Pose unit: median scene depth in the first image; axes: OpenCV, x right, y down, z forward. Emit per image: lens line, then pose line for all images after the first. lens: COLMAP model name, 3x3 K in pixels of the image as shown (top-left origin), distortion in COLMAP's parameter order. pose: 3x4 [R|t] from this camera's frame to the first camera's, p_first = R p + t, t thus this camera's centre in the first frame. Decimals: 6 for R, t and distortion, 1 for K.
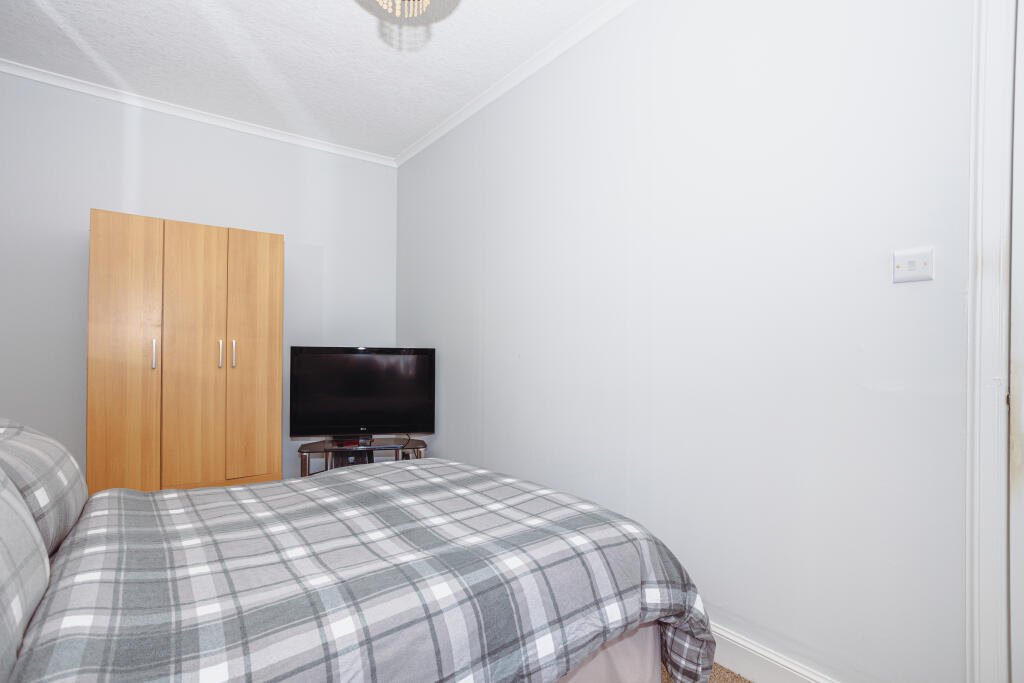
lens RADIAL K [[494.0, 0, 509.9], [0, 494.0, 348.4], [0, 0, 1]] dist [-0.054063, 0.033531]
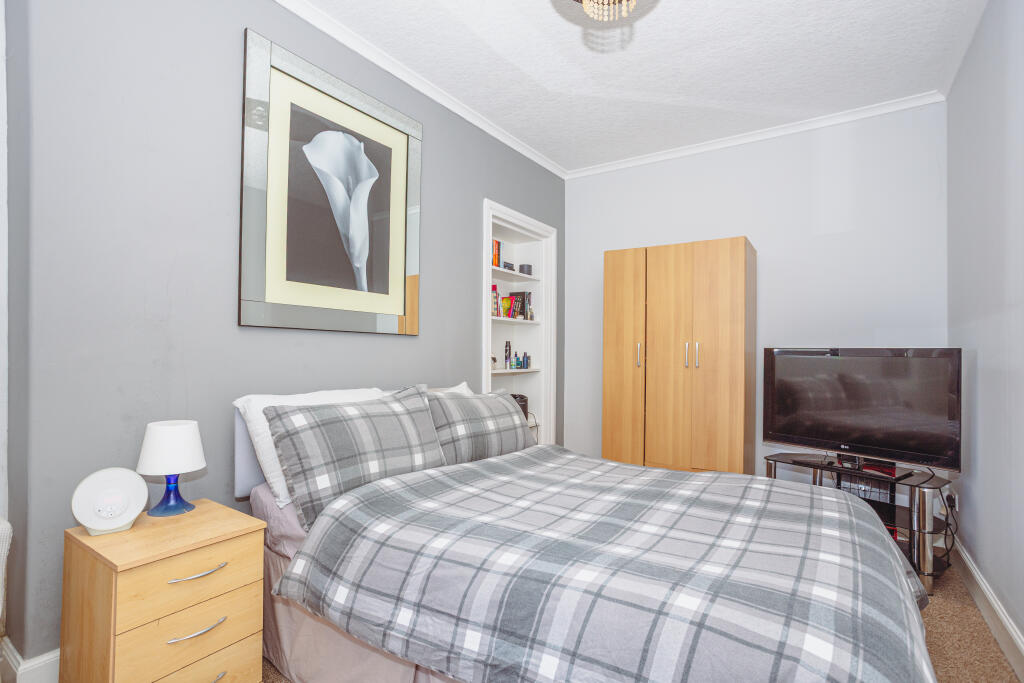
lens RADIAL K [[494.0, 0, 509.9], [0, 494.0, 348.4], [0, 0, 1]] dist [-0.054063, 0.033531]
pose [[0.314774, -0.017799, -0.949000, 0.821193], [0.001677, 0.999833, -0.018197, 0.035863], [0.949165, 0.004137, 0.314751, 0.582059]]
